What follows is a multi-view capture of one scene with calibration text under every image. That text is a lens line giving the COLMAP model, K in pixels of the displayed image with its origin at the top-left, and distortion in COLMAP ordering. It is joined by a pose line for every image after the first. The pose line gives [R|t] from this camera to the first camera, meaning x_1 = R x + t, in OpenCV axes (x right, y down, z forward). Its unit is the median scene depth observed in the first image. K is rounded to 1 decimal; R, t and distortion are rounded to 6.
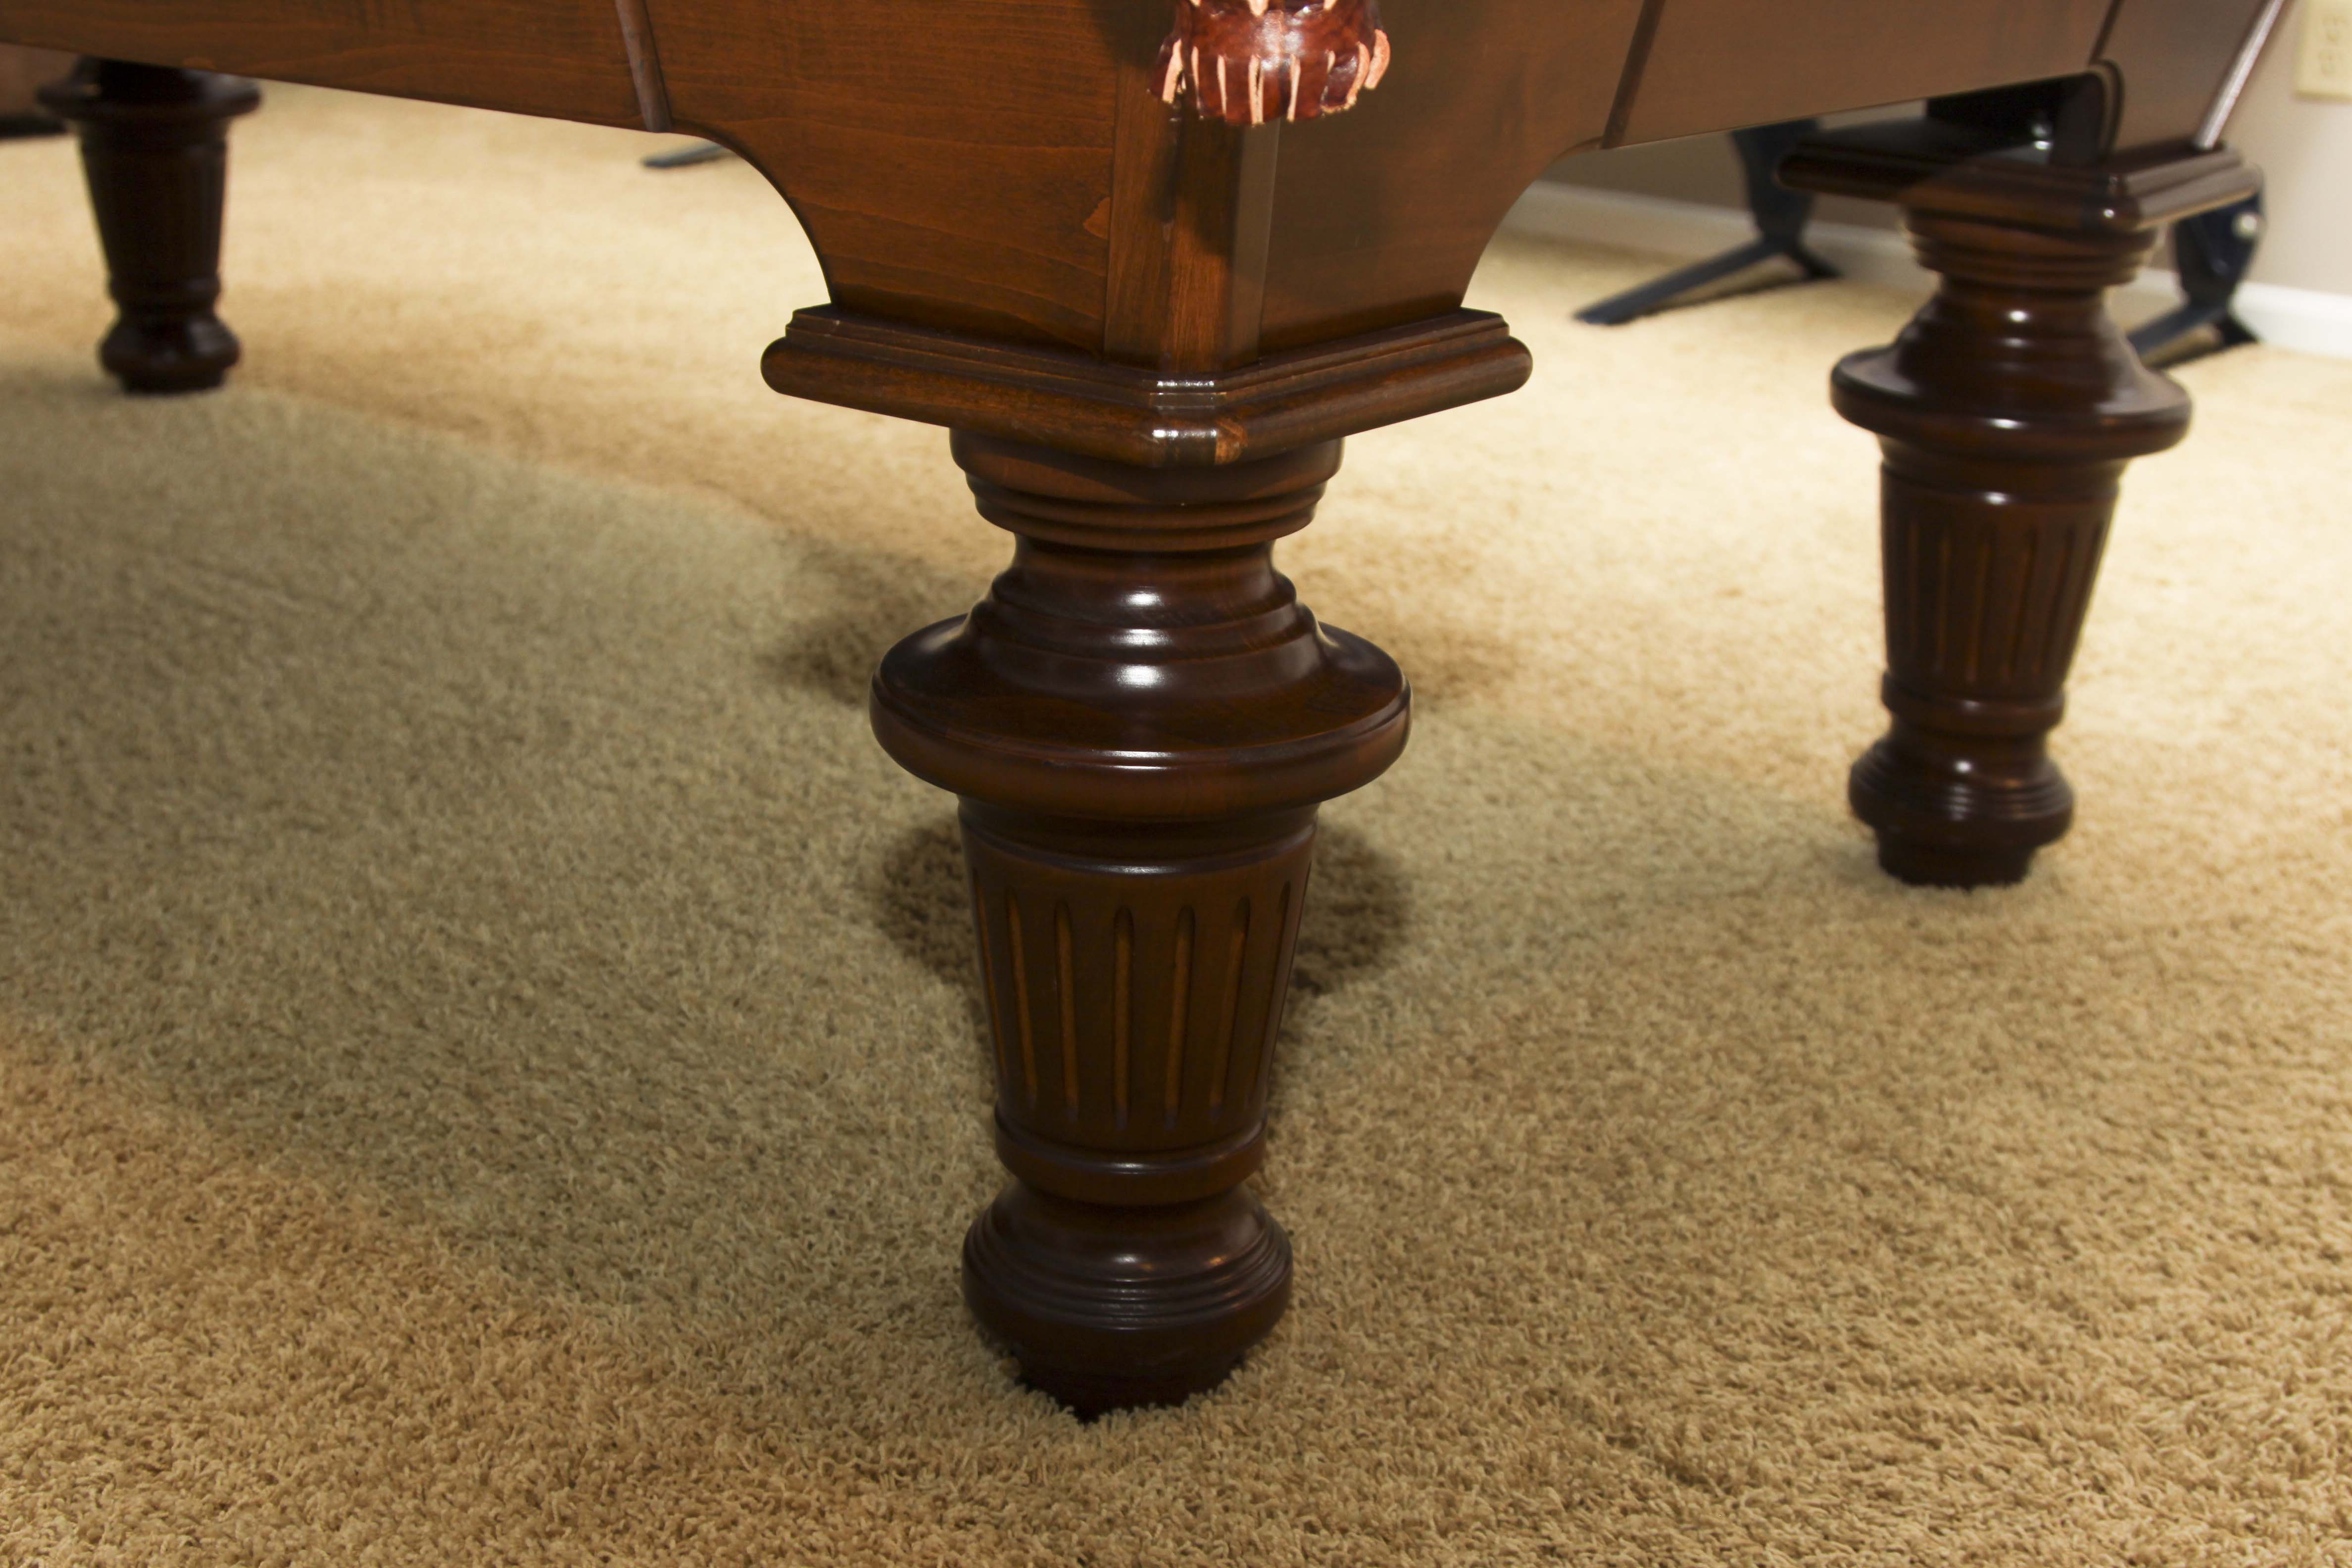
lens RADIAL K [[3031.4, 0, 1176.0], [0, 3031.4, 784.0], [0, 0, 1]] dist [-0.070170, 0.056839]
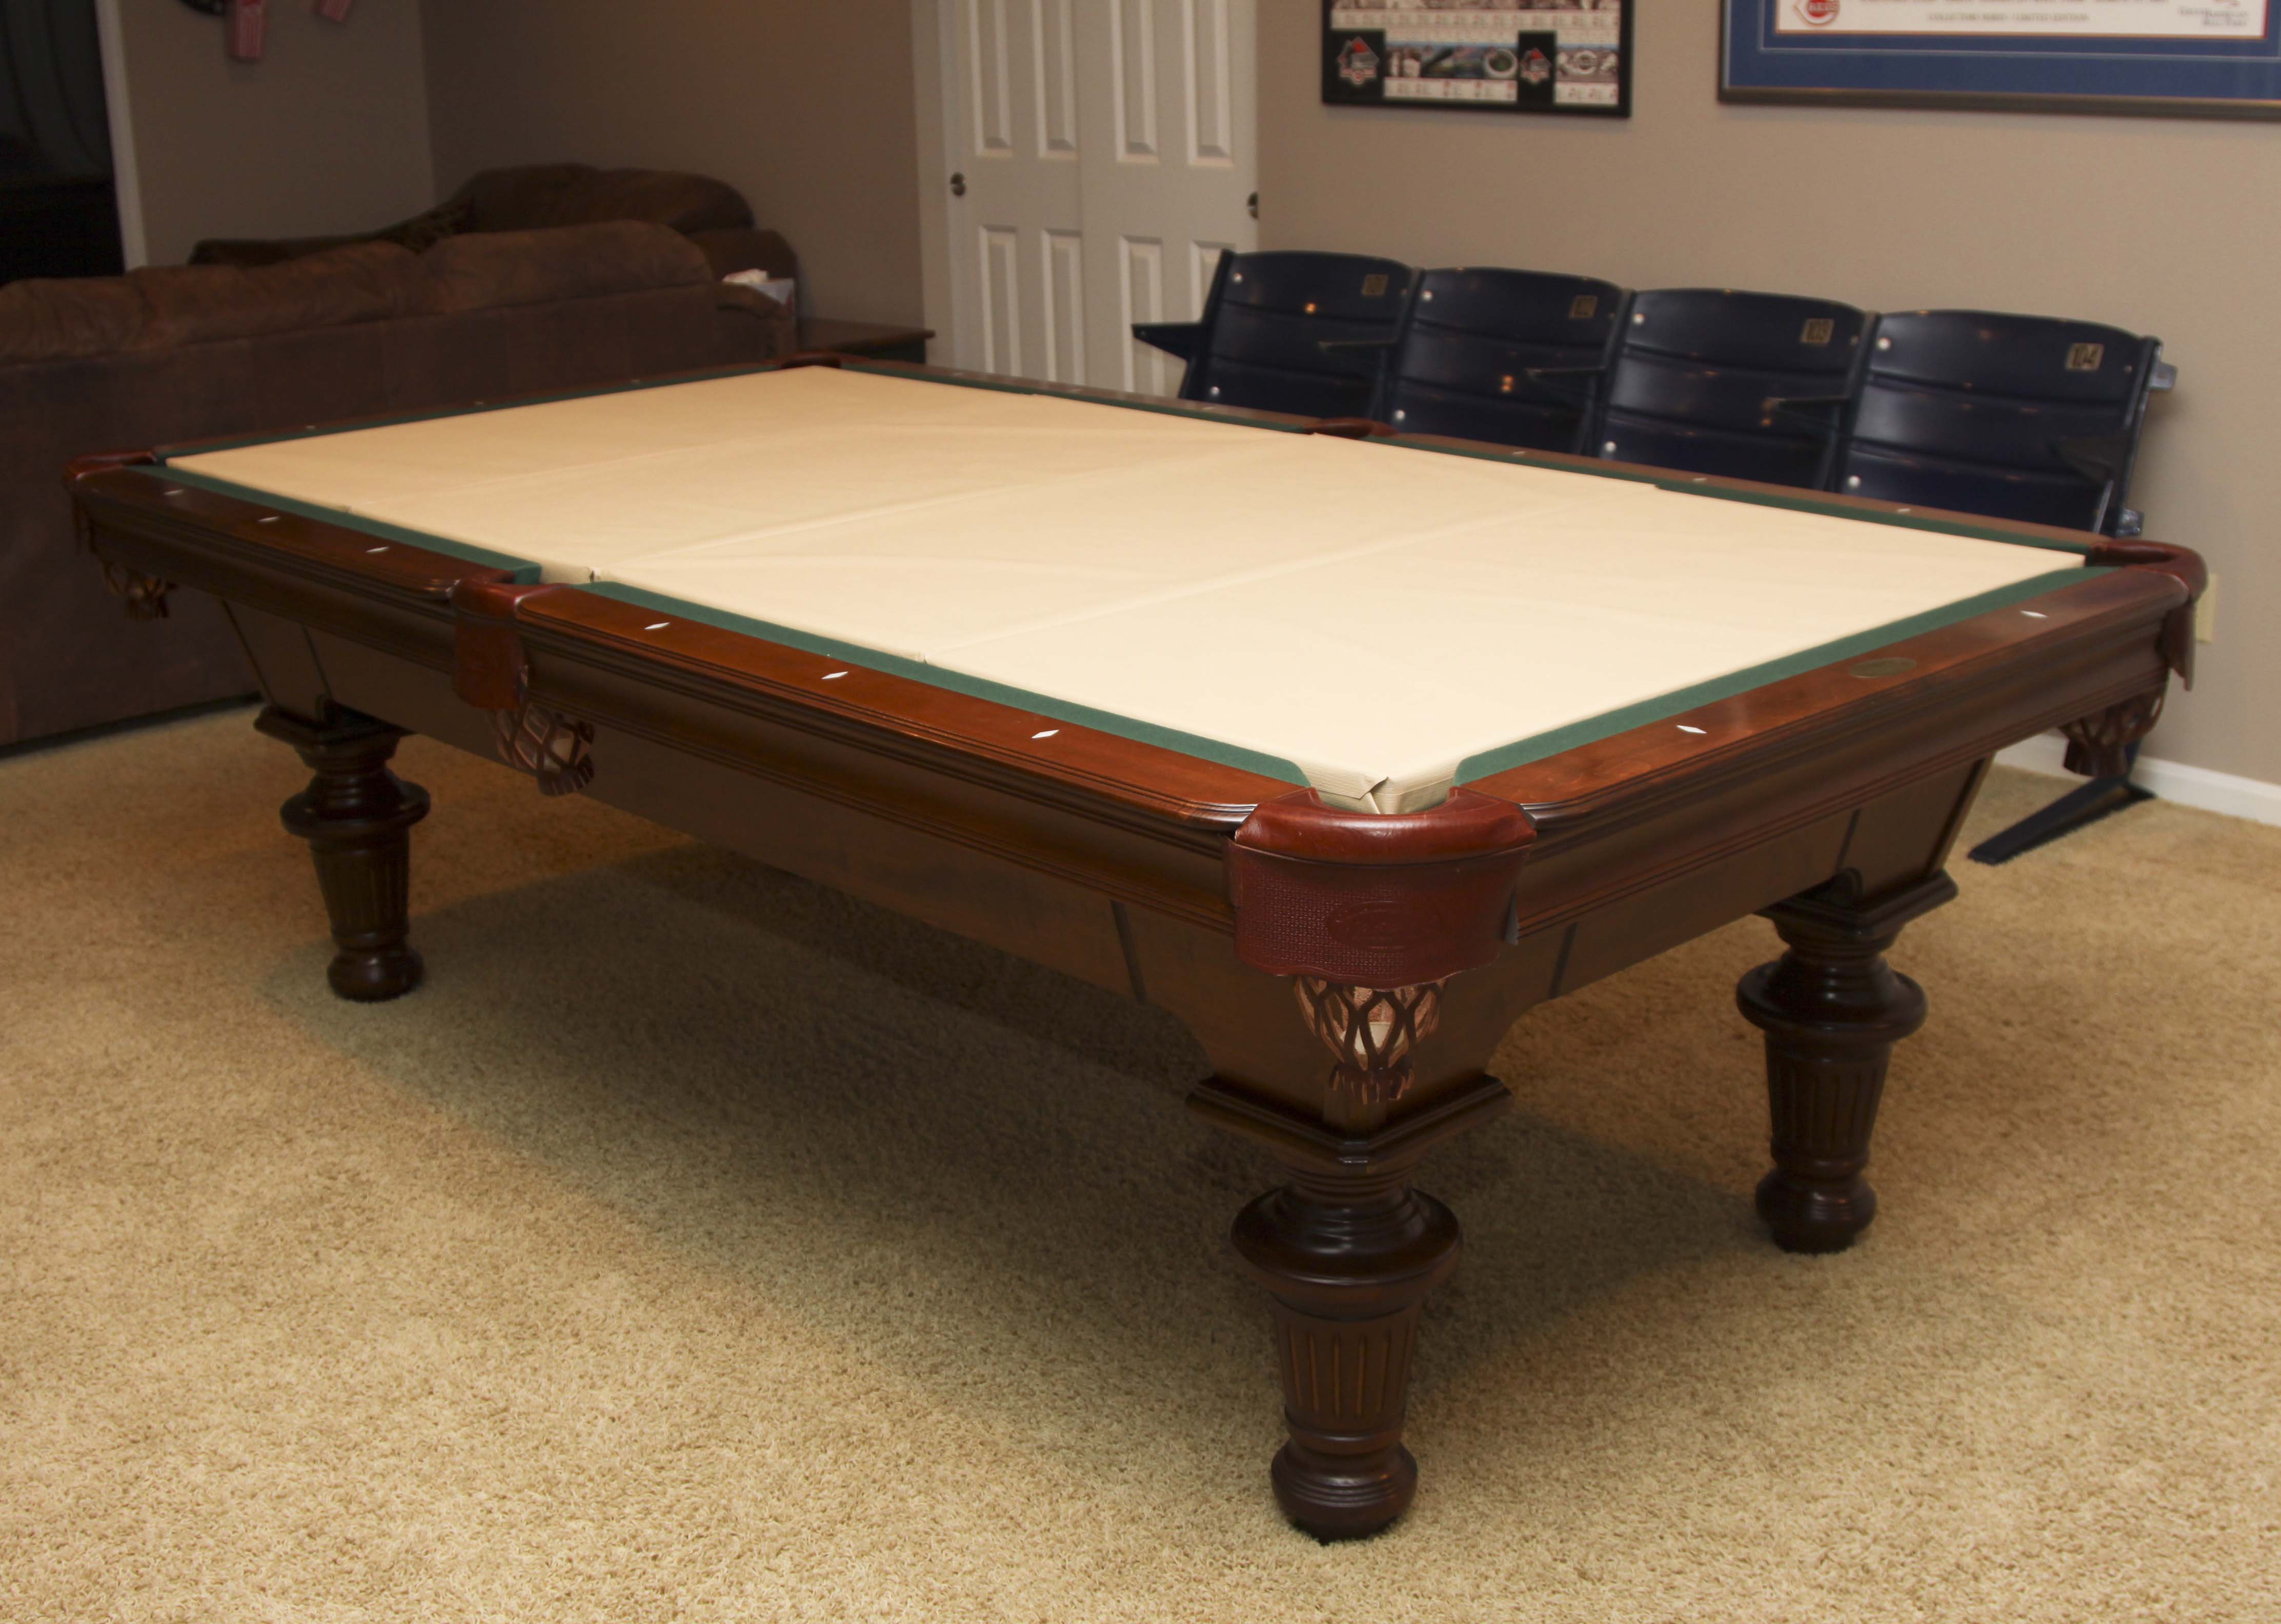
lens RADIAL K [[2596.9, 0, 1183.5], [0, 2596.9, 805.1], [0, 0, 1]] dist [-0.125651, 0.022900]
pose [[0.992257, -0.002777, -0.124168, 0.098797], [-0.001876, 0.999301, -0.037342, -0.252218], [0.124185, 0.037286, 0.991558, -0.878739]]
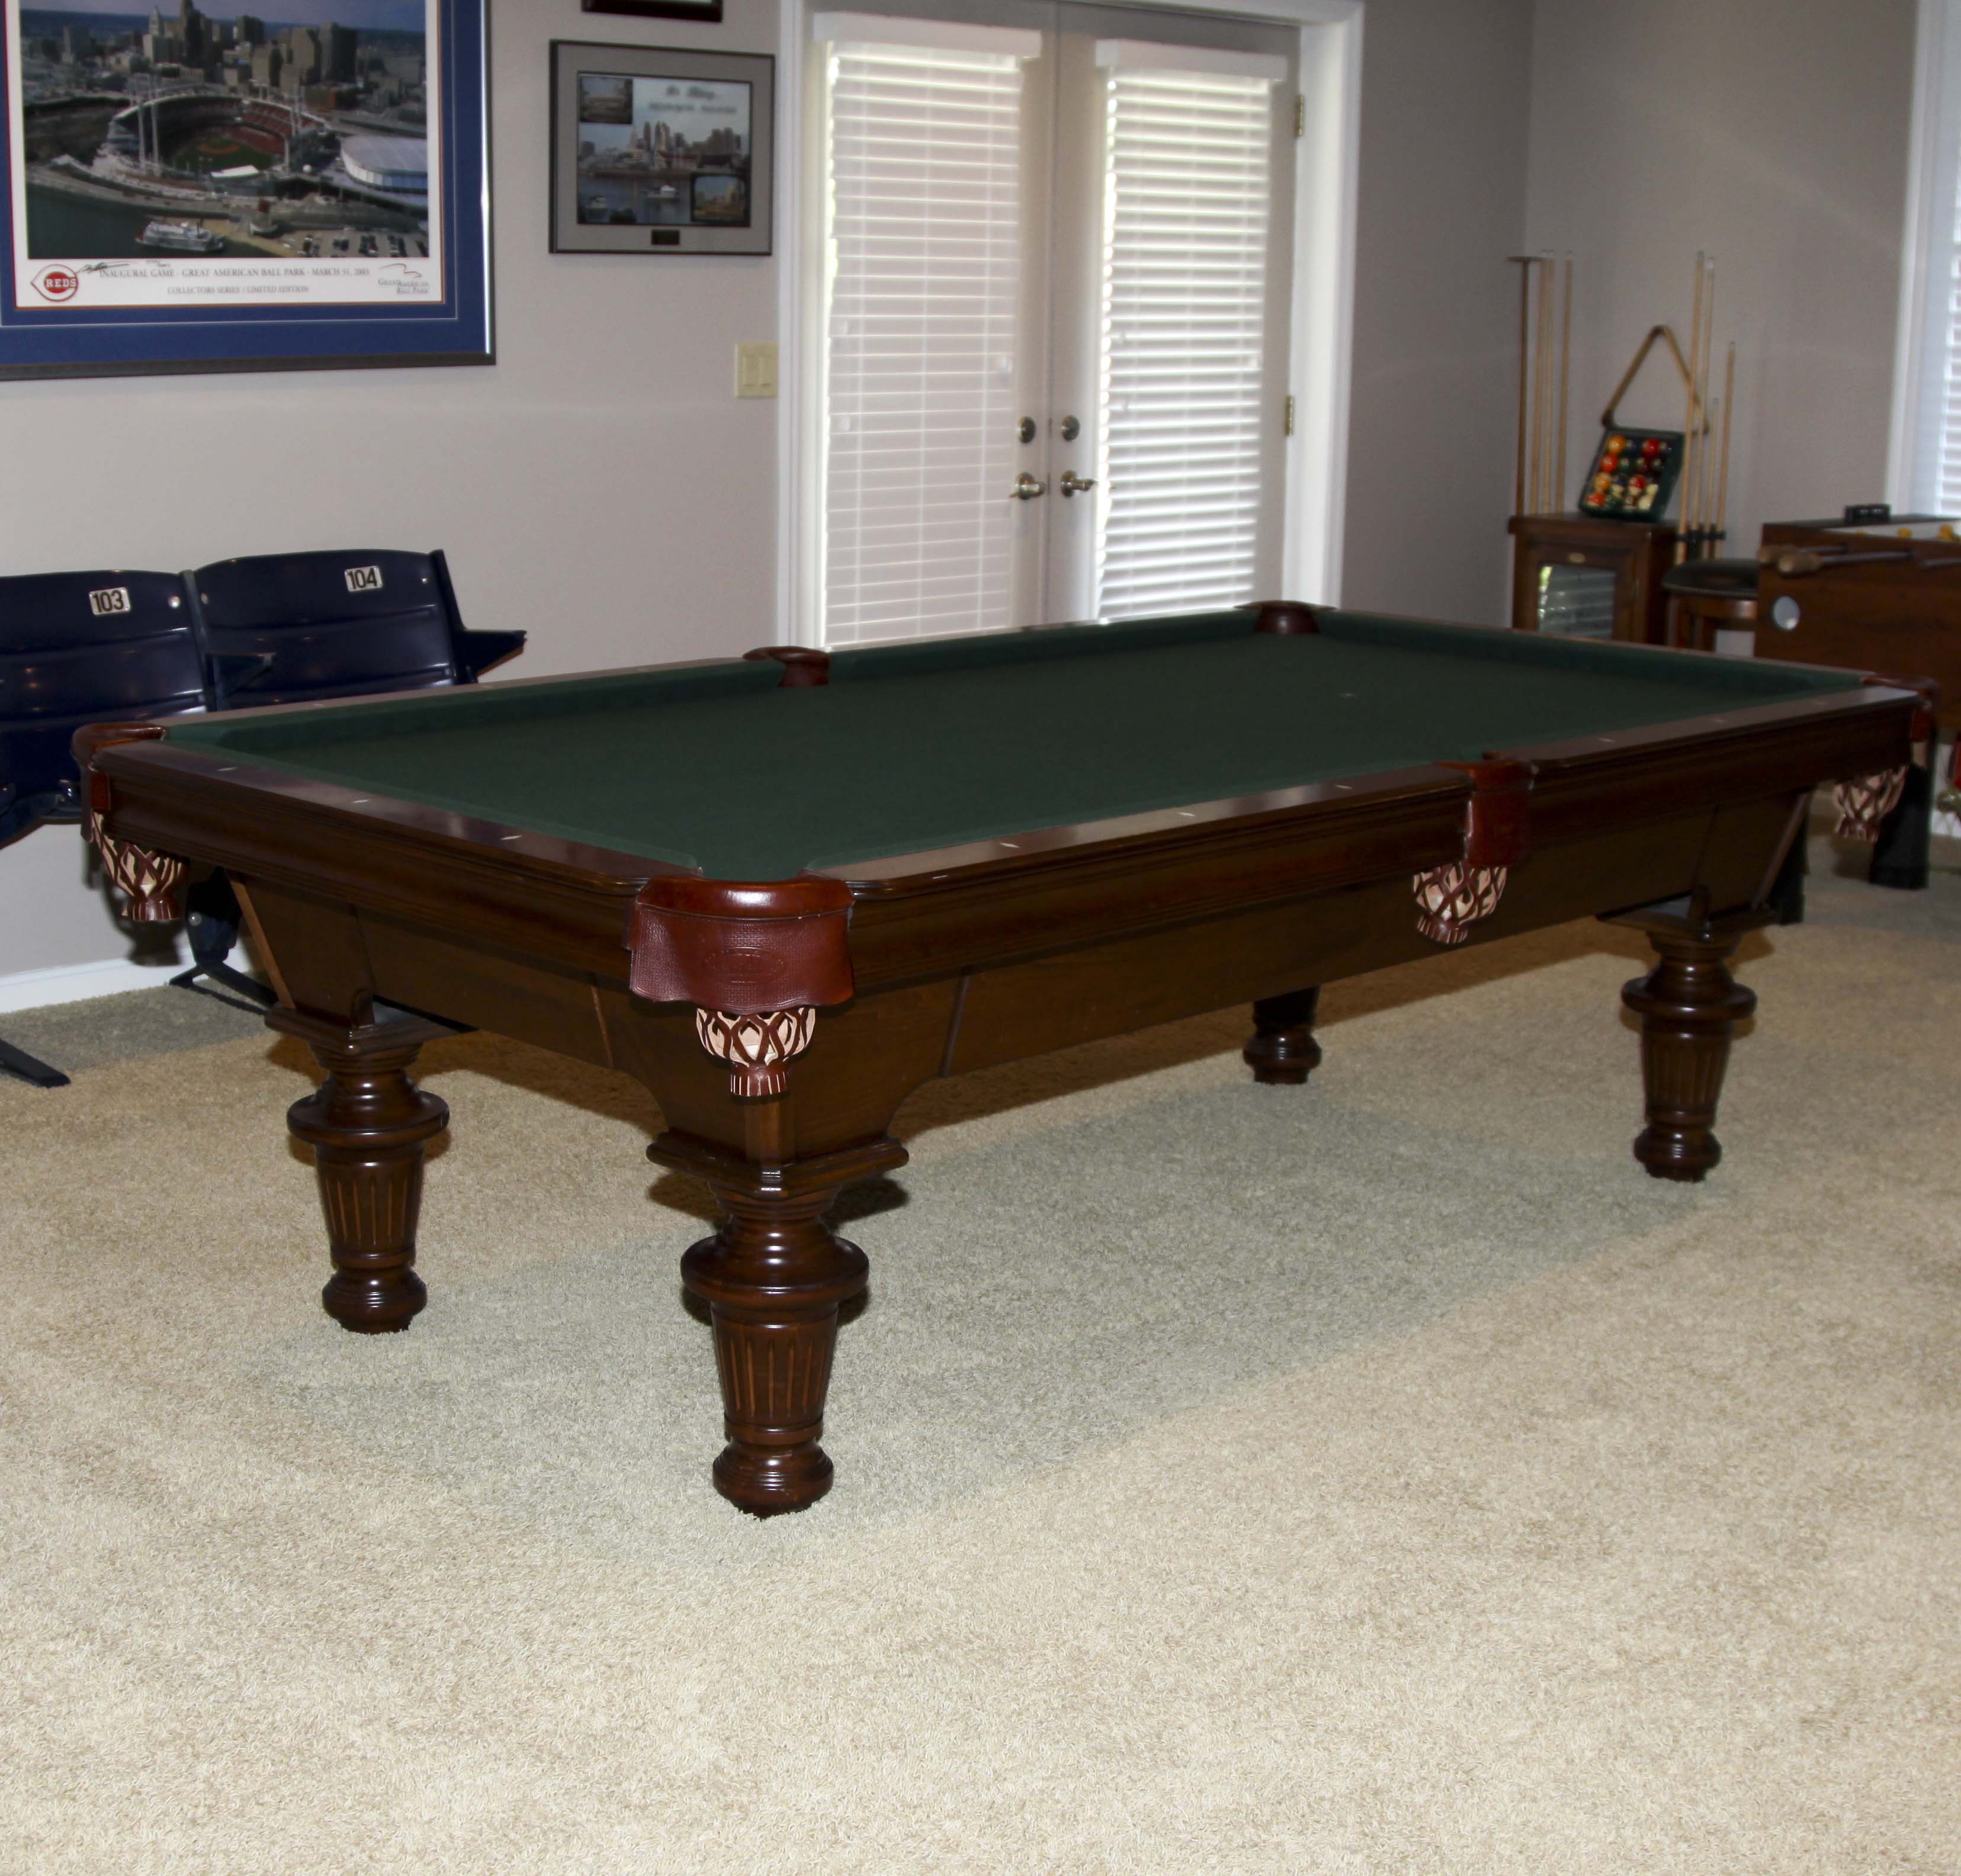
lens RADIAL K [[2989.8, 0, 980.5], [0, 2989.8, 938.0], [0, 0, 1]] dist [-0.154545, 0.121698]
pose [[0.093648, -0.237500, 0.966863, -3.490680], [0.321516, 0.926313, 0.196398, -1.037356], [-0.942262, 0.292469, 0.163108, 1.090075]]
